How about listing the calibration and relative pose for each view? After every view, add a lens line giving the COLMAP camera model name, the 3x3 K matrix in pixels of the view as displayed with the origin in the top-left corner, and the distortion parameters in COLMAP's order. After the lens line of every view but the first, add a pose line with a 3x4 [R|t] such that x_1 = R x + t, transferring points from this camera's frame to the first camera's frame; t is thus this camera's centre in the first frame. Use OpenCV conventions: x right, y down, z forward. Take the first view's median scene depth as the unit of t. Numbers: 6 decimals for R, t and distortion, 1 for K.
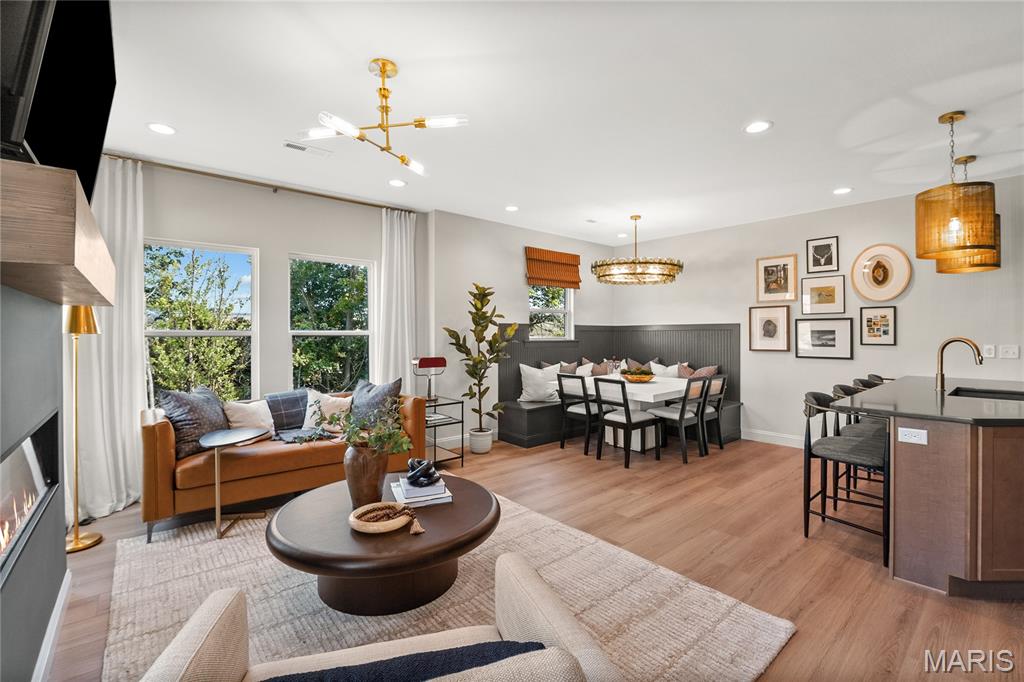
lens RADIAL K [[443.7, 0, 516.2], [0, 443.7, 333.7], [0, 0, 1]] dist [-0.024214, -0.000182]
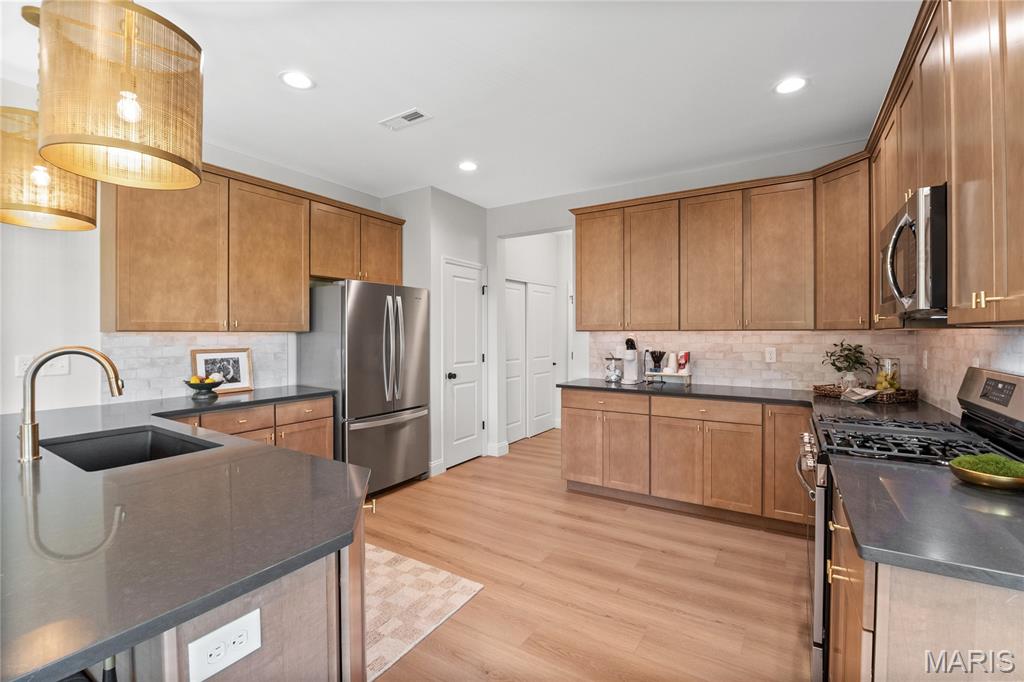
lens RADIAL K [[443.7, 0, 515.0], [0, 443.7, 337.3], [0, 0, 1]] dist [-0.024214, -0.000182]
pose [[-0.304773, -0.007625, 0.952395, 0.243812], [0.000229, 0.999967, 0.008079, -0.003702], [-0.952425, 0.002680, -0.304761, 0.412280]]
